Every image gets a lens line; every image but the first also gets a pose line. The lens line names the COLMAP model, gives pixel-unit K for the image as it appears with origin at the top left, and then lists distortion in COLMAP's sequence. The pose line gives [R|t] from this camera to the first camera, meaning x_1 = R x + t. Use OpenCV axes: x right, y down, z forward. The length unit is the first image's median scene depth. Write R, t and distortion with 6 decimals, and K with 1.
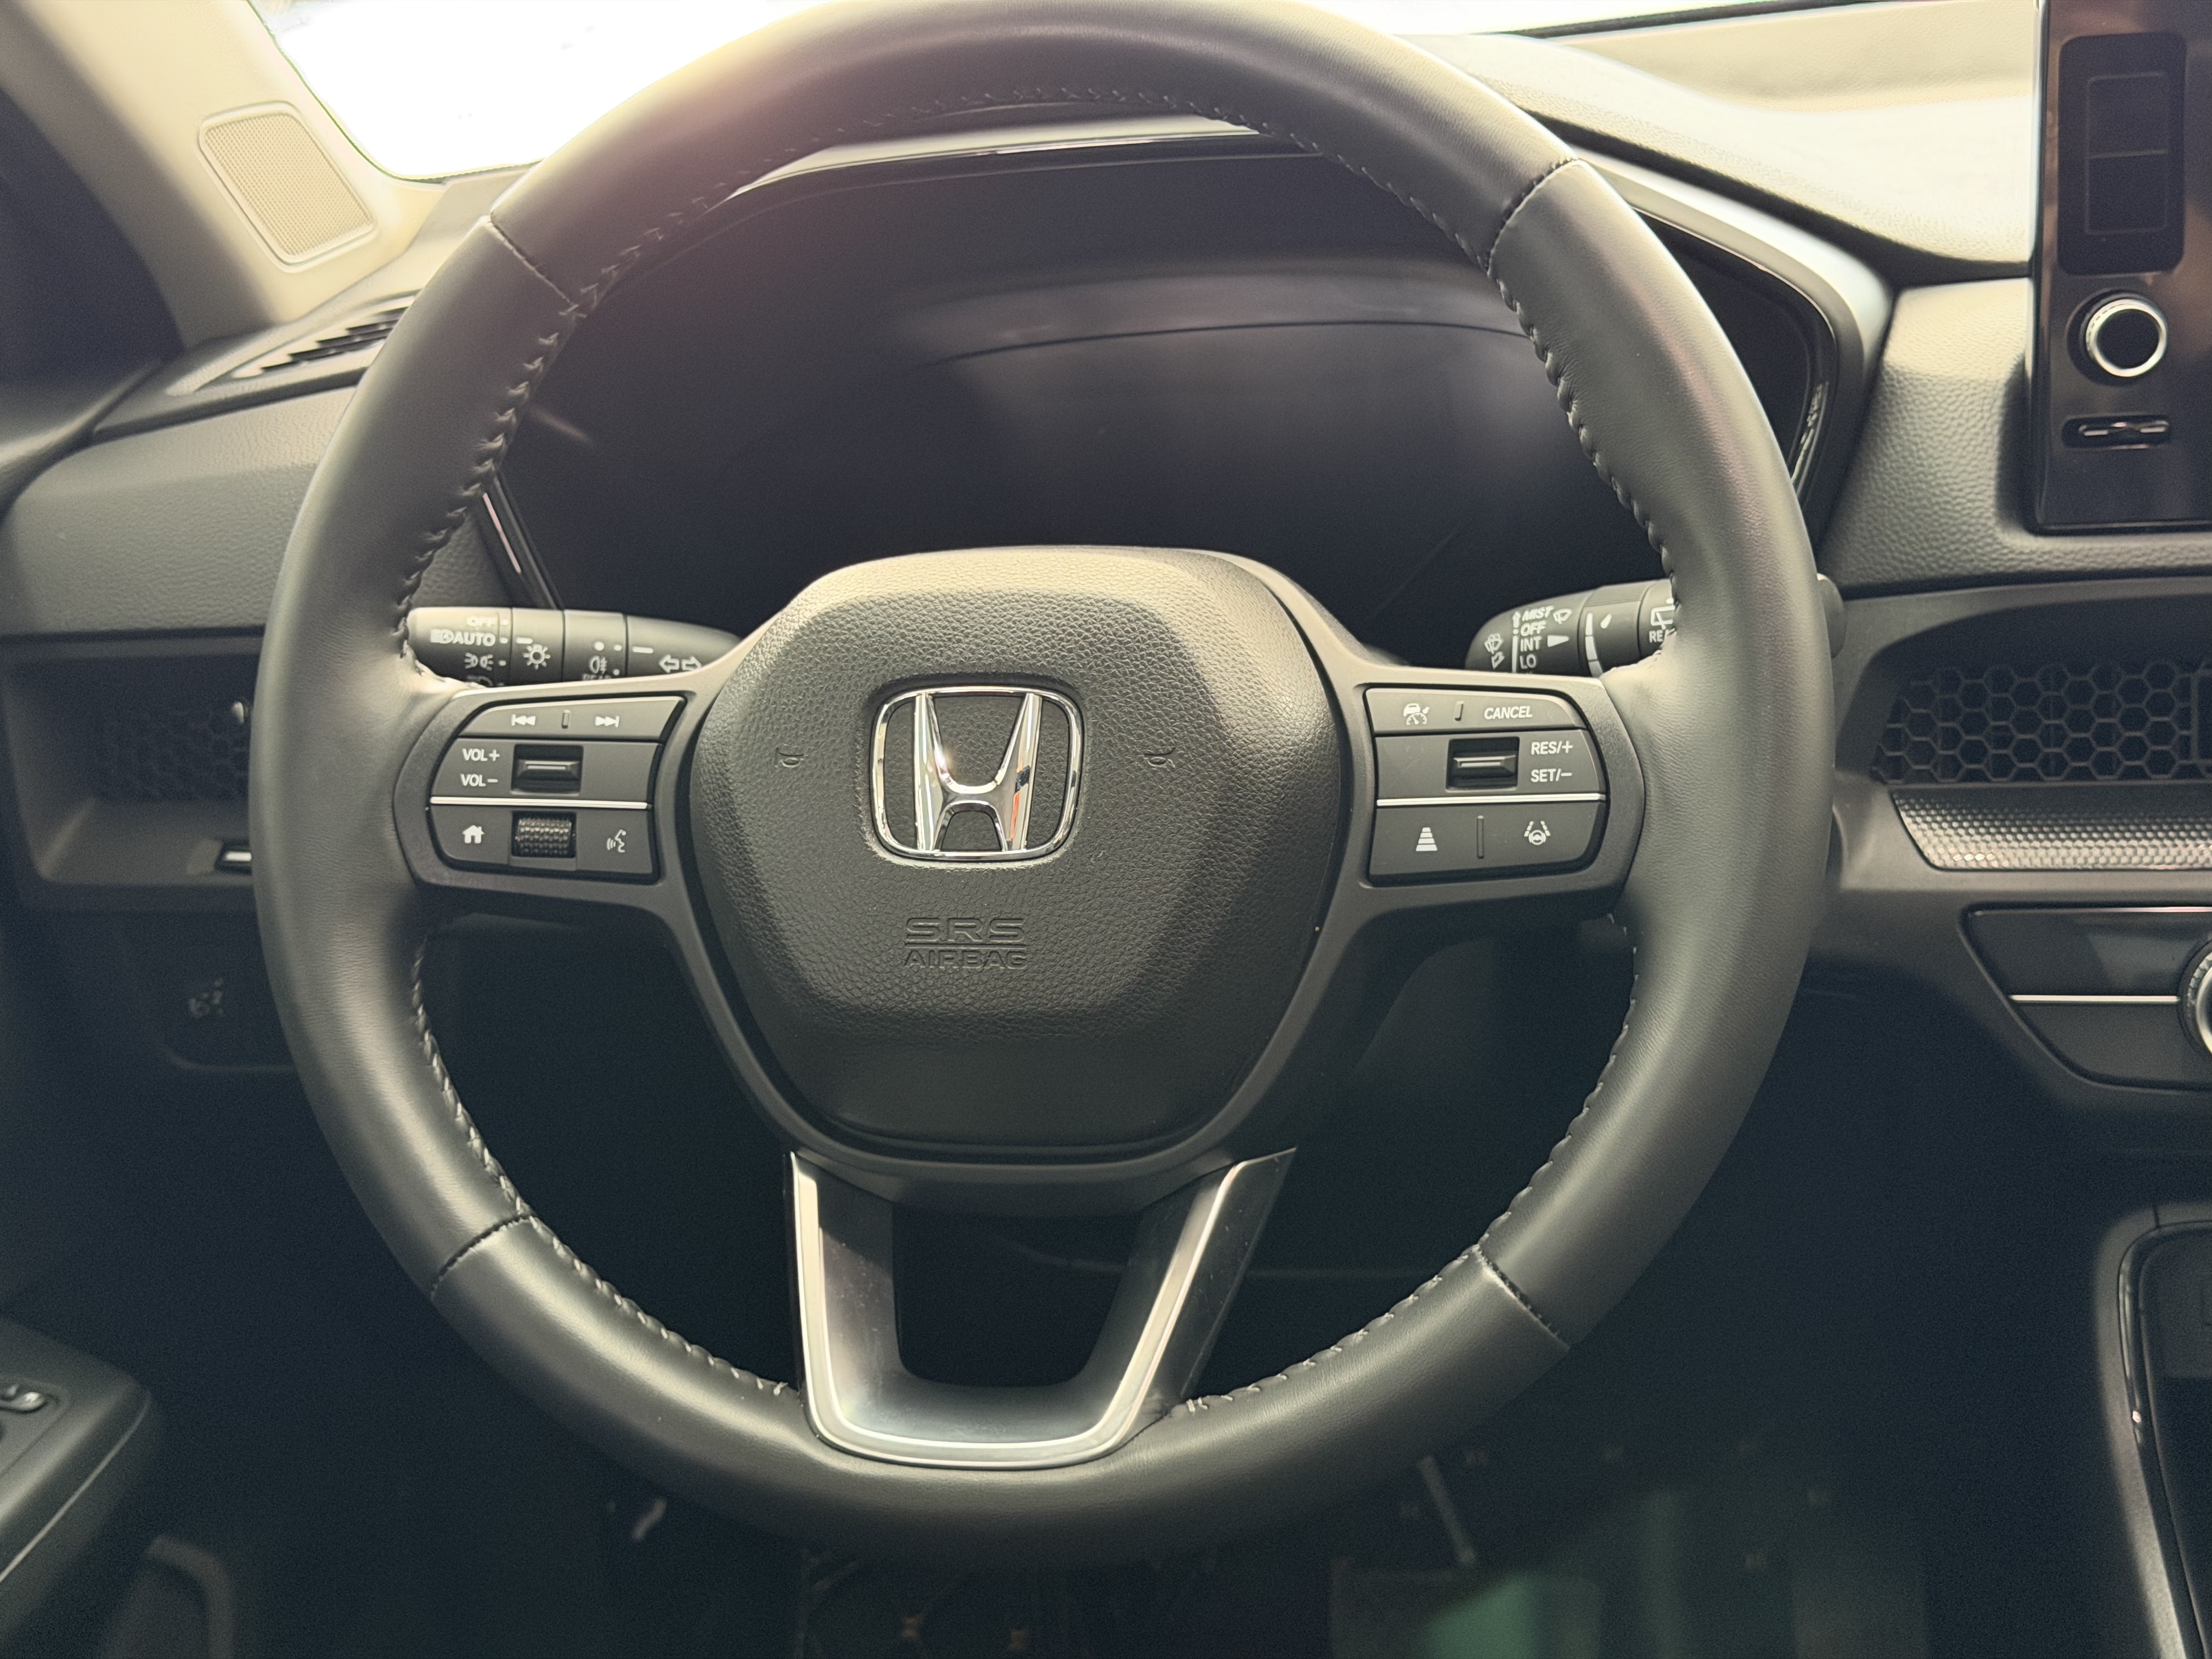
lens RADIAL K [[3161.1, 0, 1107.0], [0, 3161.1, 831.7], [0, 0, 1]] dist [0.104918, 0.000000]
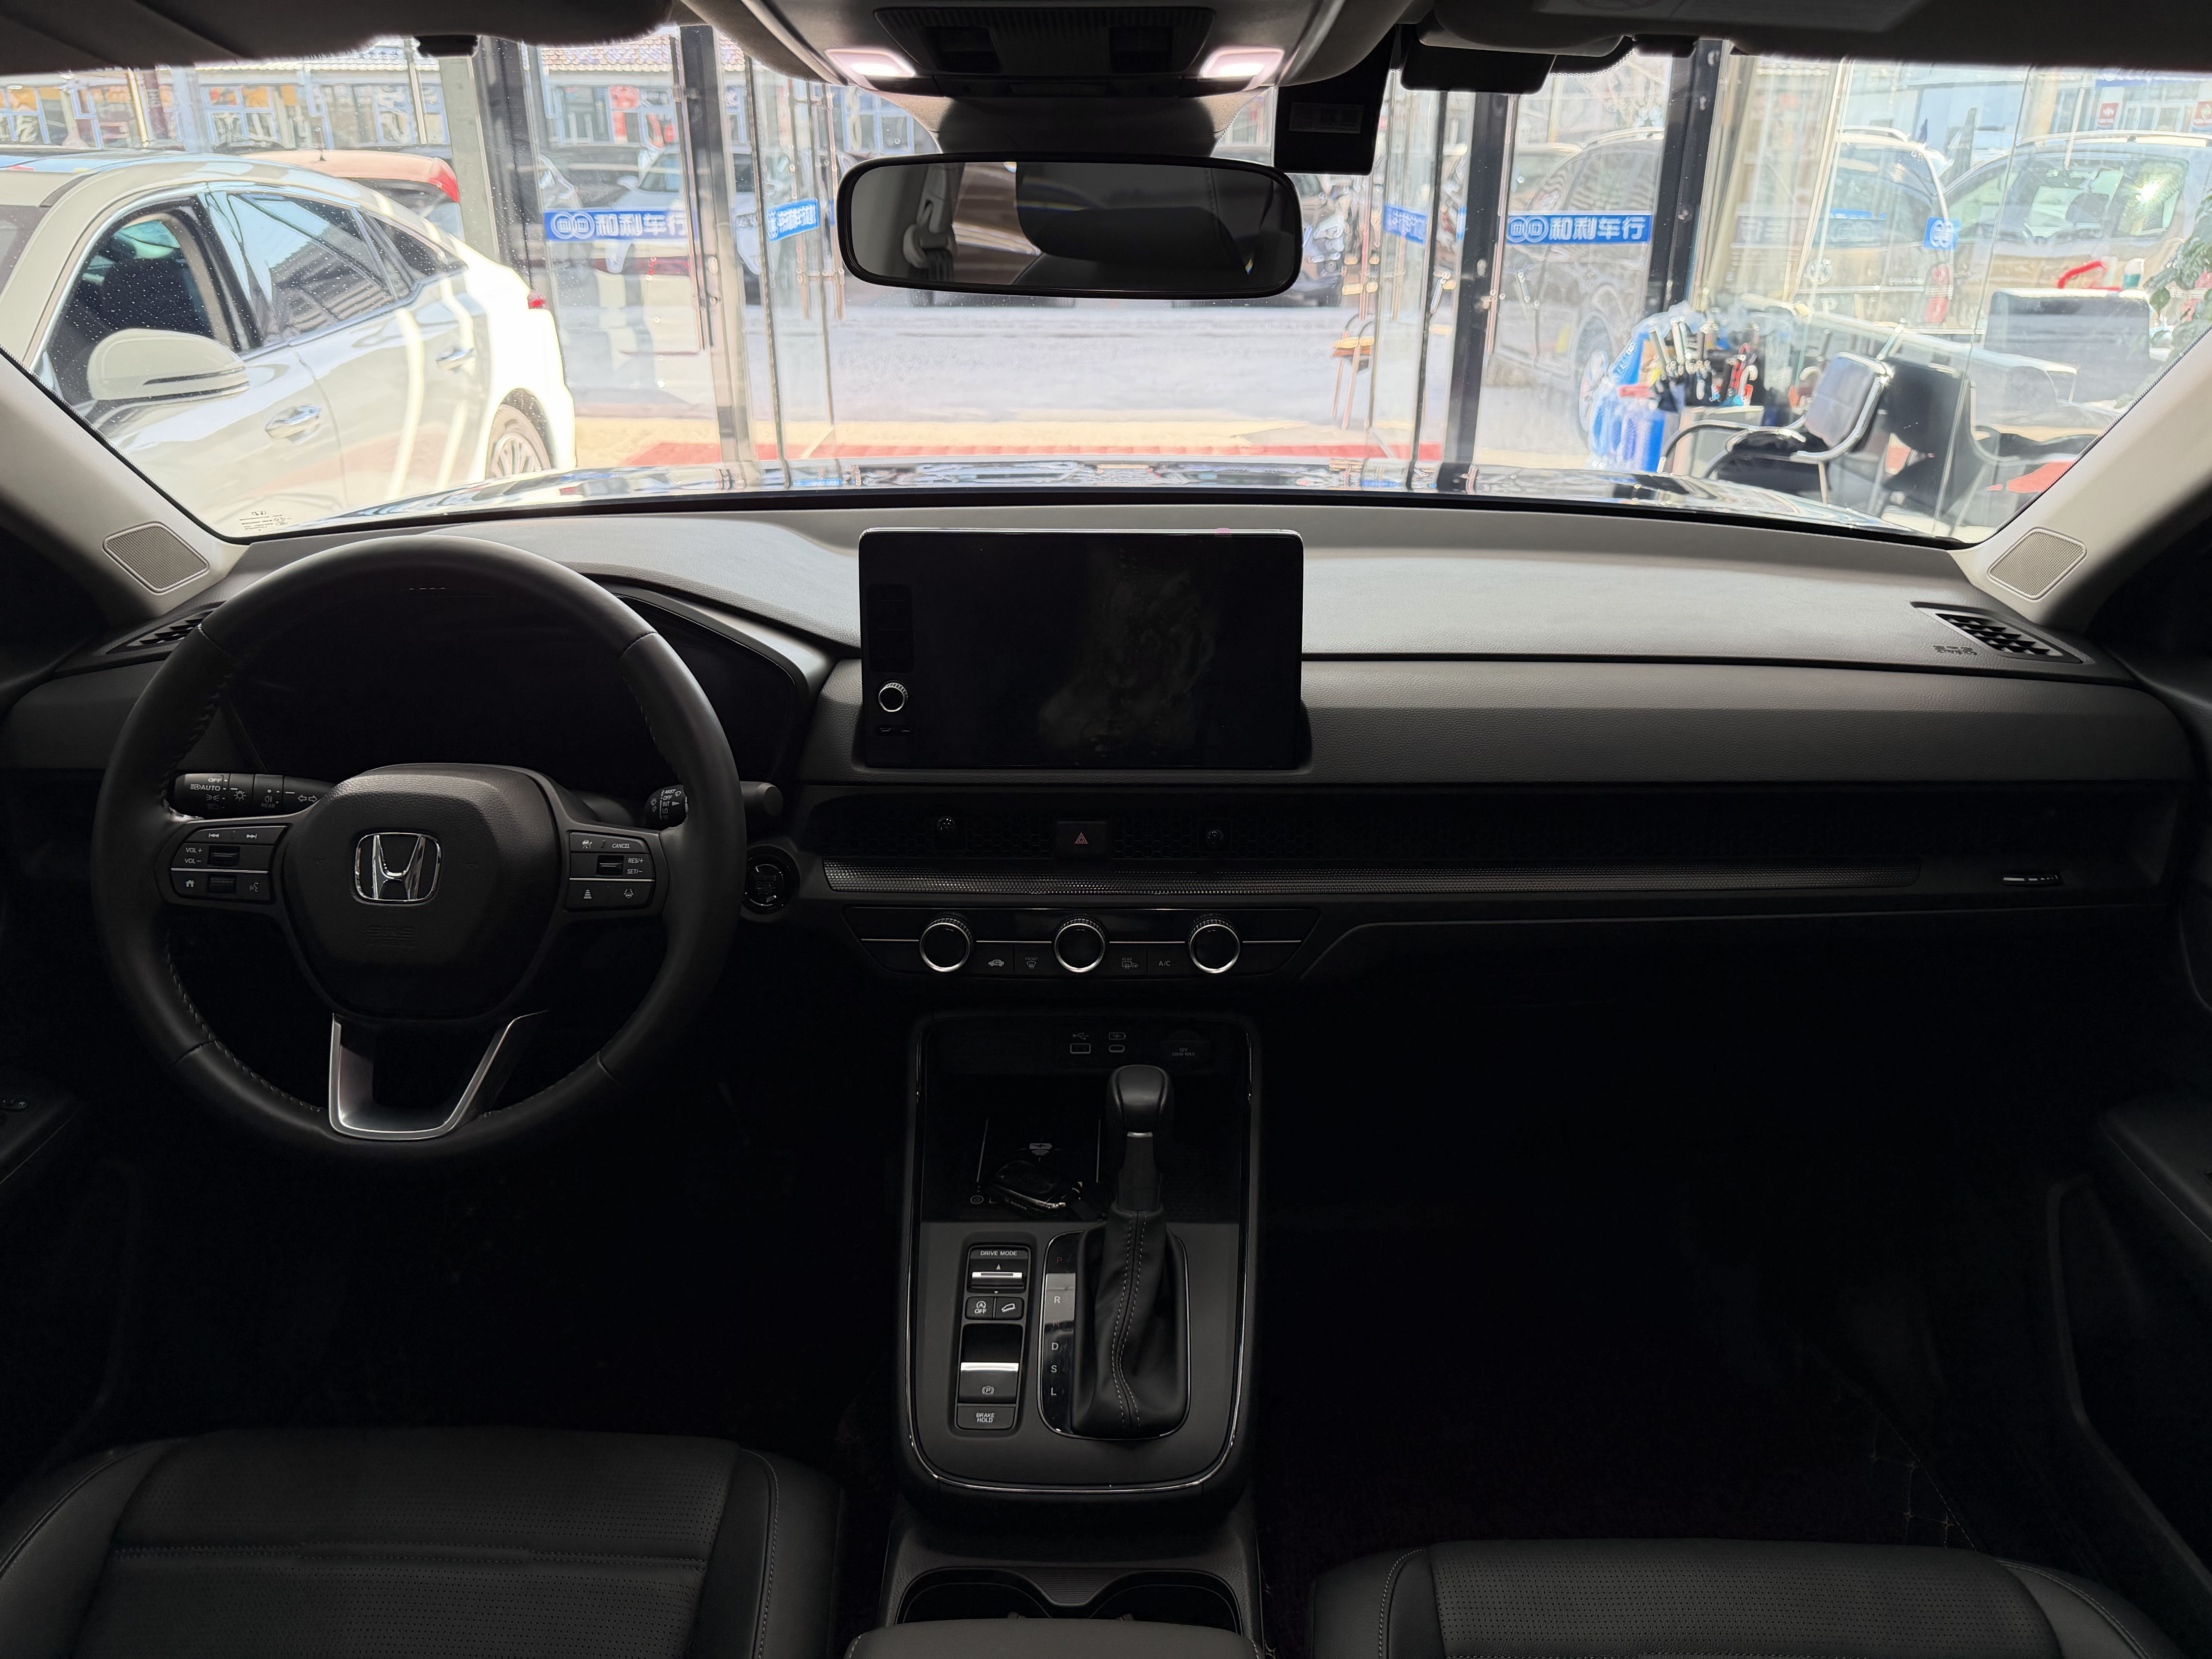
lens RADIAL K [[1584.4, 0, 1105.8], [0, 1584.4, 836.3], [0, 0, 1]] dist [0.034343, -0.026850]
pose [[0.980279, 0.012328, 0.197235, 0.244693], [-0.023631, 0.998203, 0.055059, -0.118978], [-0.196202, -0.058634, 0.978809, -0.327805]]
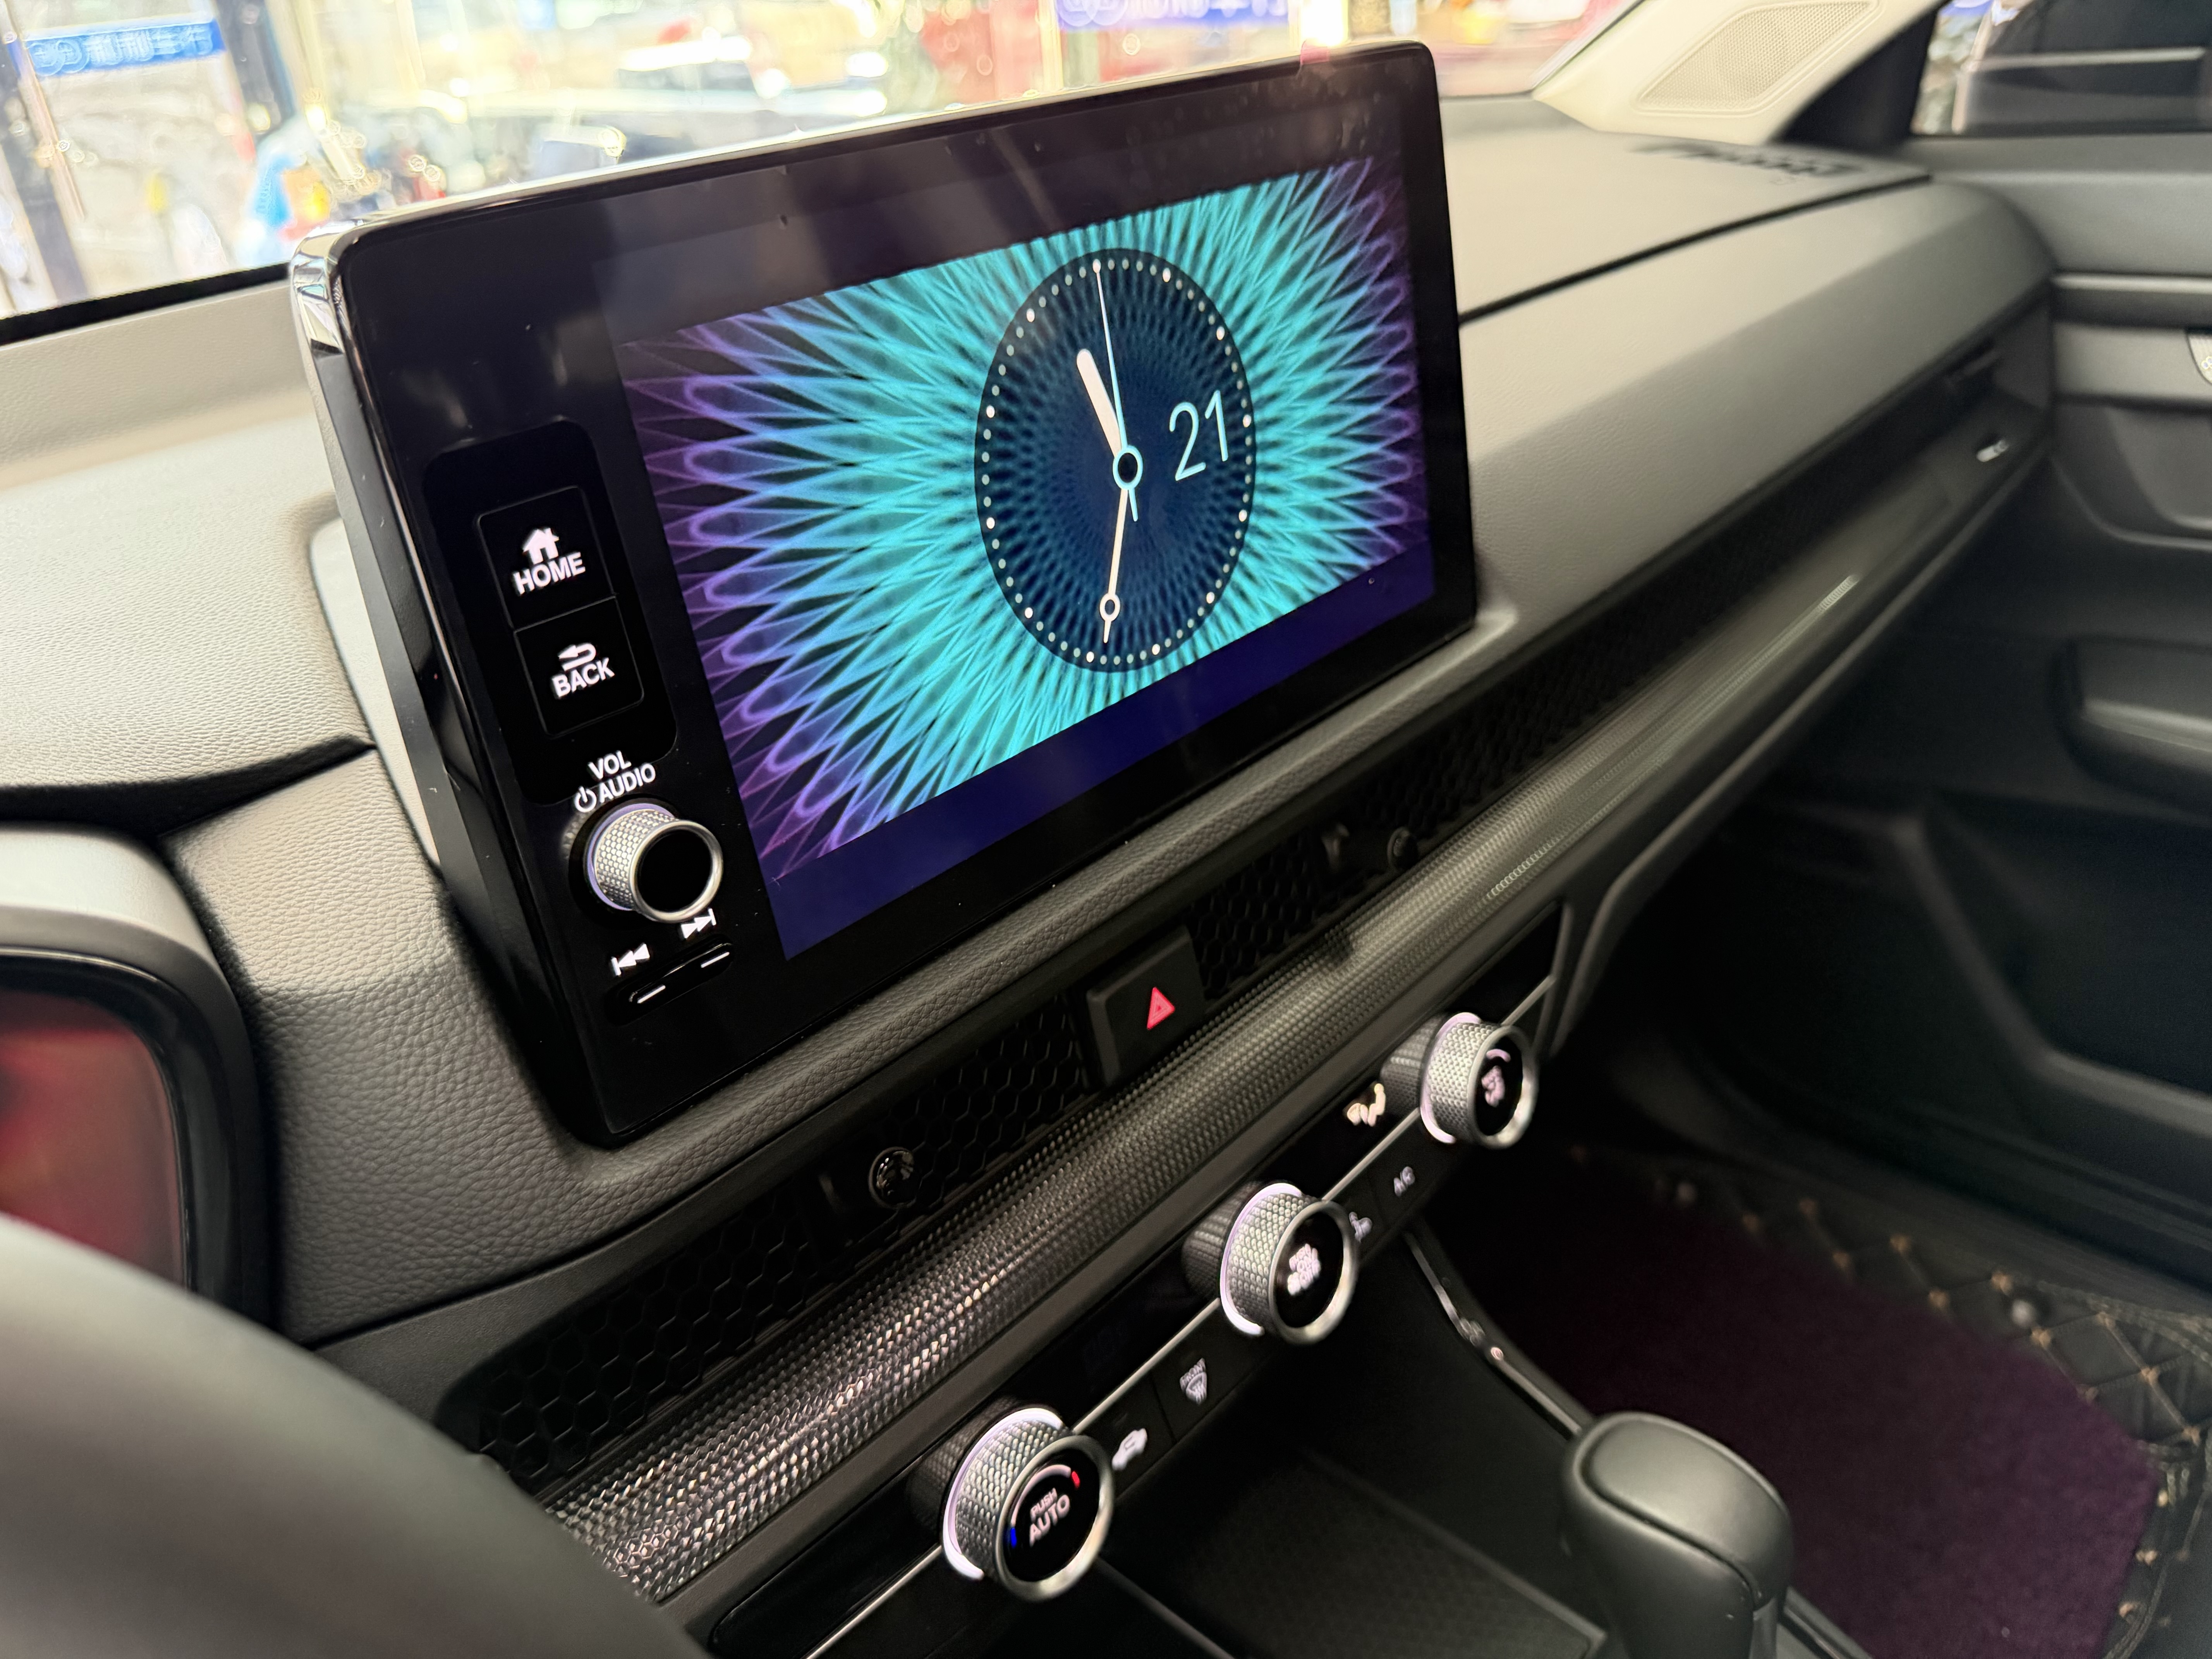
lens RADIAL K [[1584.4, 0, 1107.5], [0, 1584.4, 826.1], [0, 0, 1]] dist [0.034343, -0.026850]
pose [[0.522100, -0.365428, 0.770633, 0.115628], [0.303979, 0.923951, 0.232186, -0.218230], [-0.796874, 0.113032, 0.593477, 0.756784]]
